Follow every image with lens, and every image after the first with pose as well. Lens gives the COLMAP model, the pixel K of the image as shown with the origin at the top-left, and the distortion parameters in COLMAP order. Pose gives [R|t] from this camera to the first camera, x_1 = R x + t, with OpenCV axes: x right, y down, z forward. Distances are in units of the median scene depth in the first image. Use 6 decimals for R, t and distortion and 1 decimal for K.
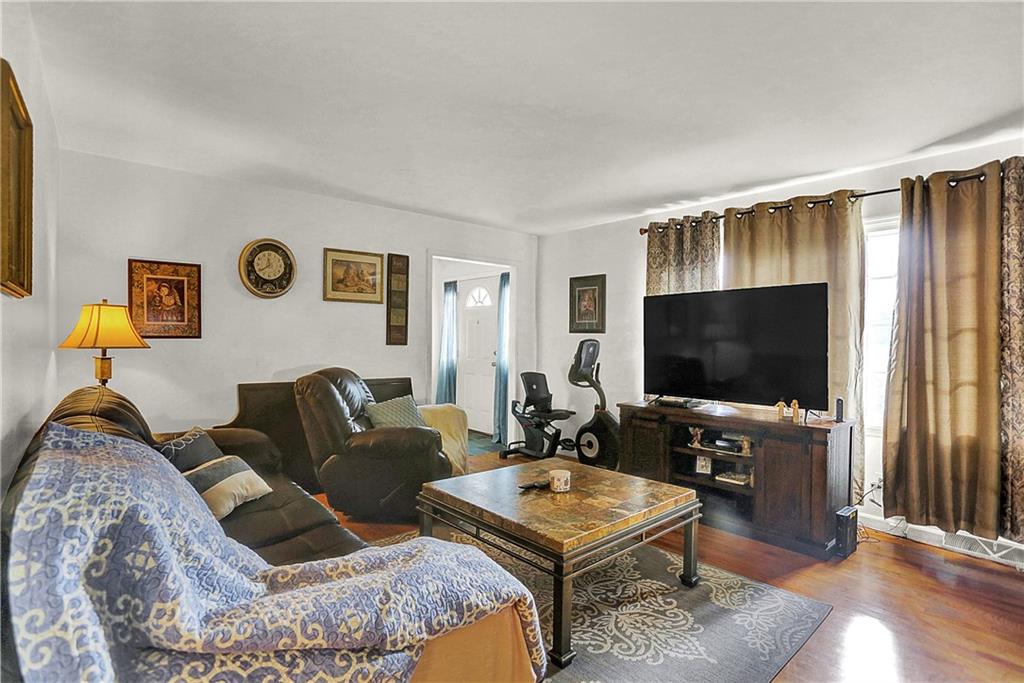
lens RADIAL K [[506.2, 0, 512.0], [0, 506.2, 341.5], [0, 0, 1]] dist [-0.050893, 0.000179]
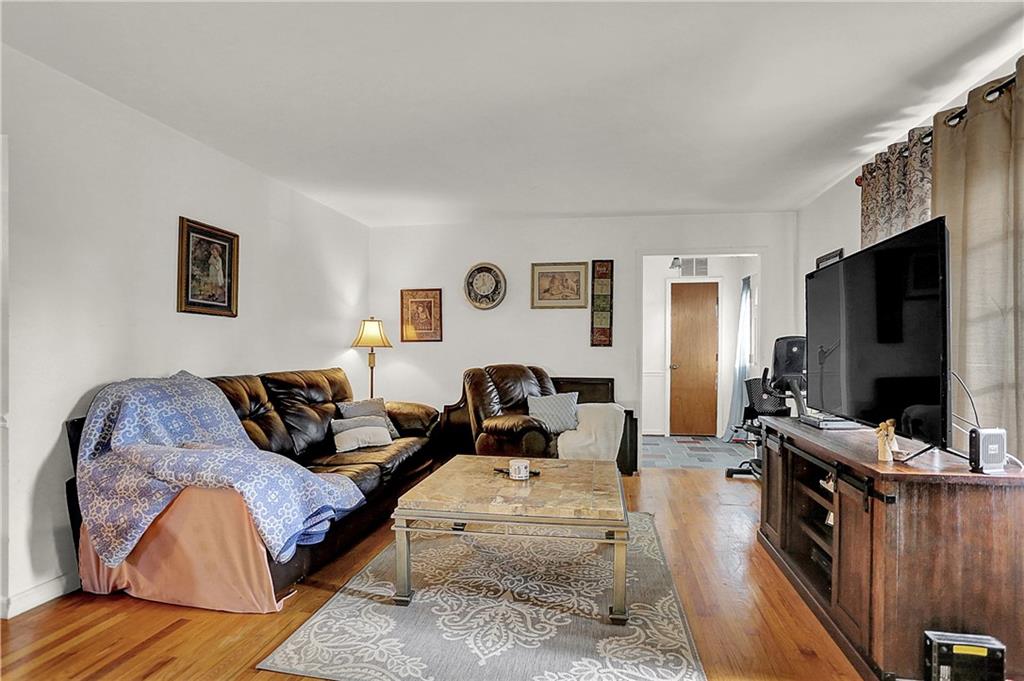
lens RADIAL K [[529.9, 0, 513.9], [0, 529.9, 355.0], [0, 0, 1]] dist [-0.048659, 0.000346]
pose [[0.626919, 0.000640, -0.779084, 0.561866], [-0.000176, 1.000000, 0.000679, 0.025789], [0.779084, -0.000289, 0.626919, 0.192084]]
